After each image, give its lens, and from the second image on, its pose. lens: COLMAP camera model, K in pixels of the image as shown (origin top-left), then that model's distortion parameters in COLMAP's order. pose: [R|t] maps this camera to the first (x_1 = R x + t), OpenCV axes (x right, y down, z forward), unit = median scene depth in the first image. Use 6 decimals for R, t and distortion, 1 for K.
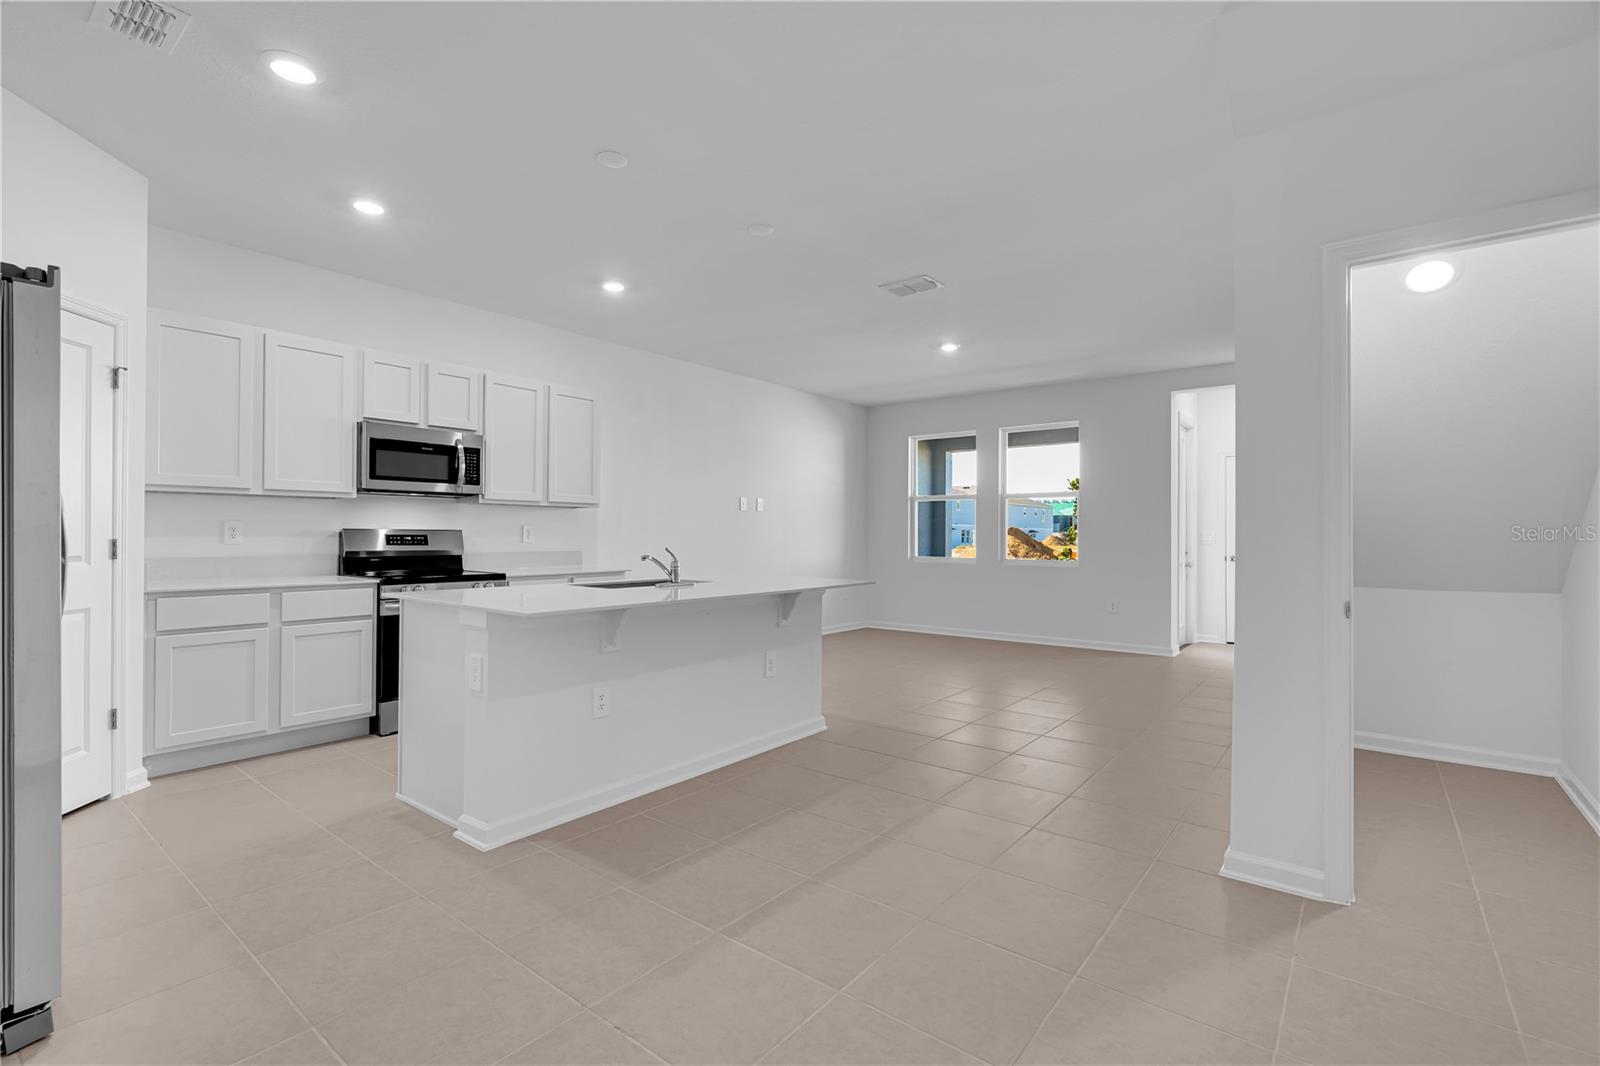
lens RADIAL K [[728.8, 0, 802.0], [0, 728.8, 530.0], [0, 0, 1]] dist [-0.012128, 0.004269]
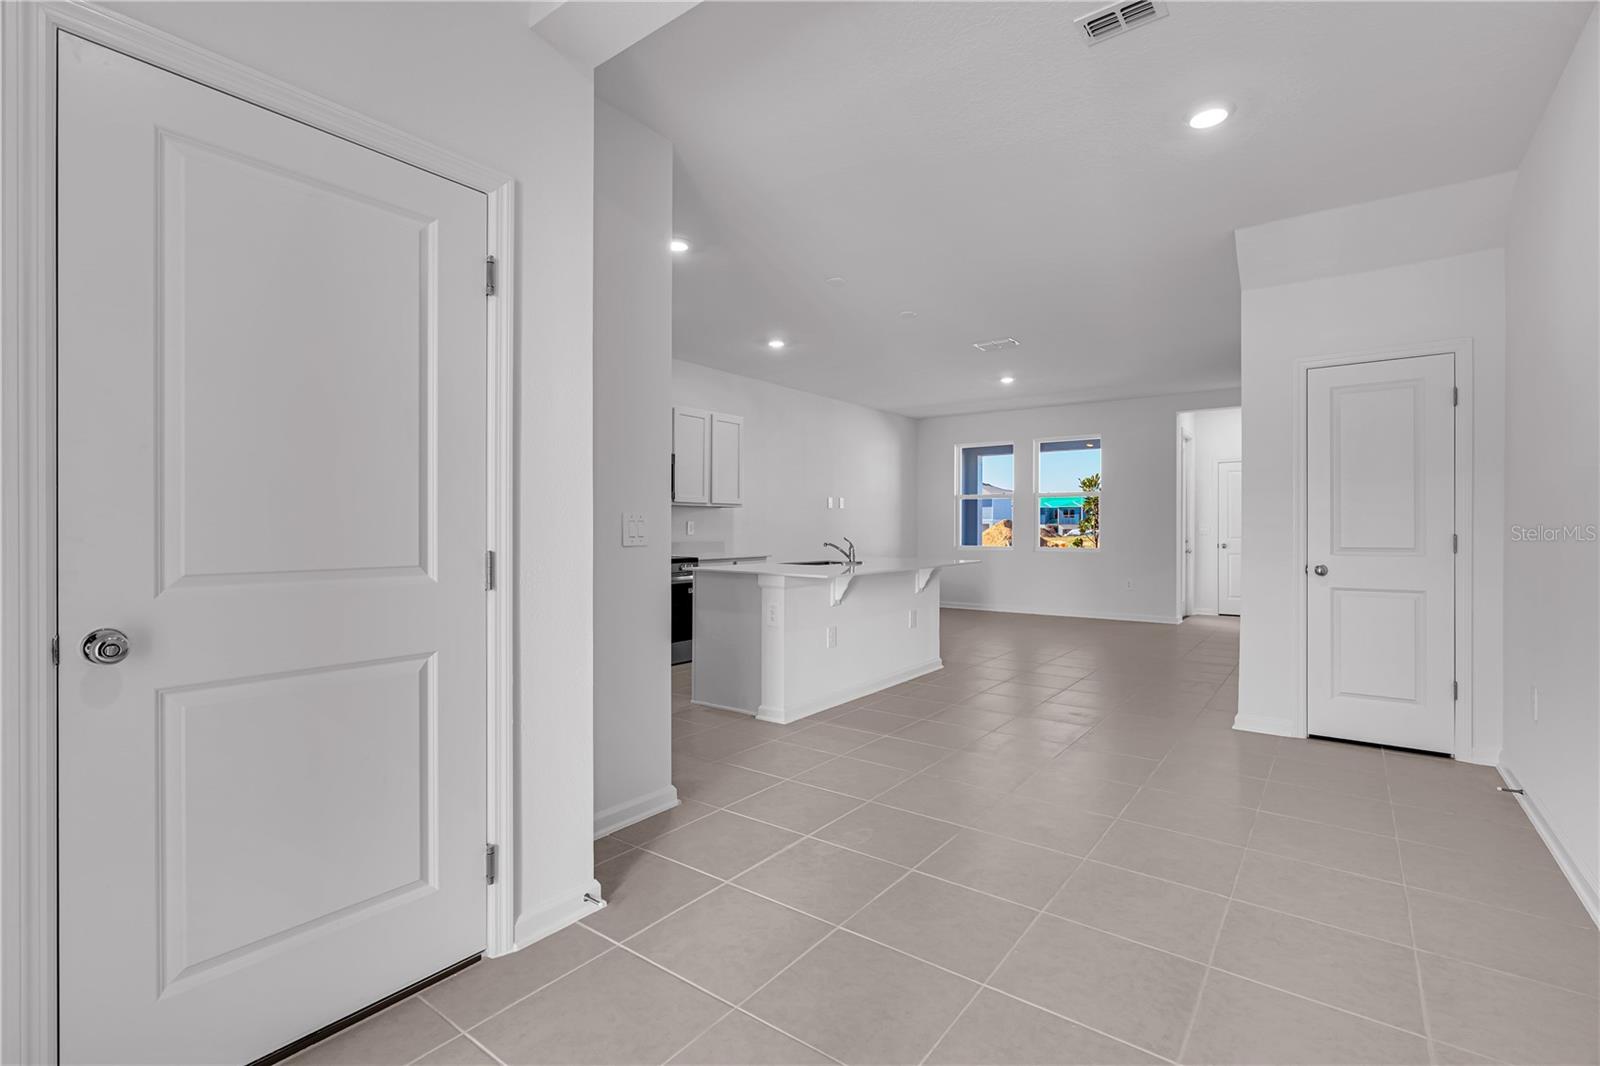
lens RADIAL K [[728.8, 0, 801.1], [0, 728.8, 529.3], [0, 0, 1]] dist [-0.012128, 0.004269]
pose [[0.999751, -0.004224, 0.021894, -0.239199], [0.004019, 0.999948, 0.009372, -0.004190], [-0.021932, -0.009282, 0.999716, -0.341141]]
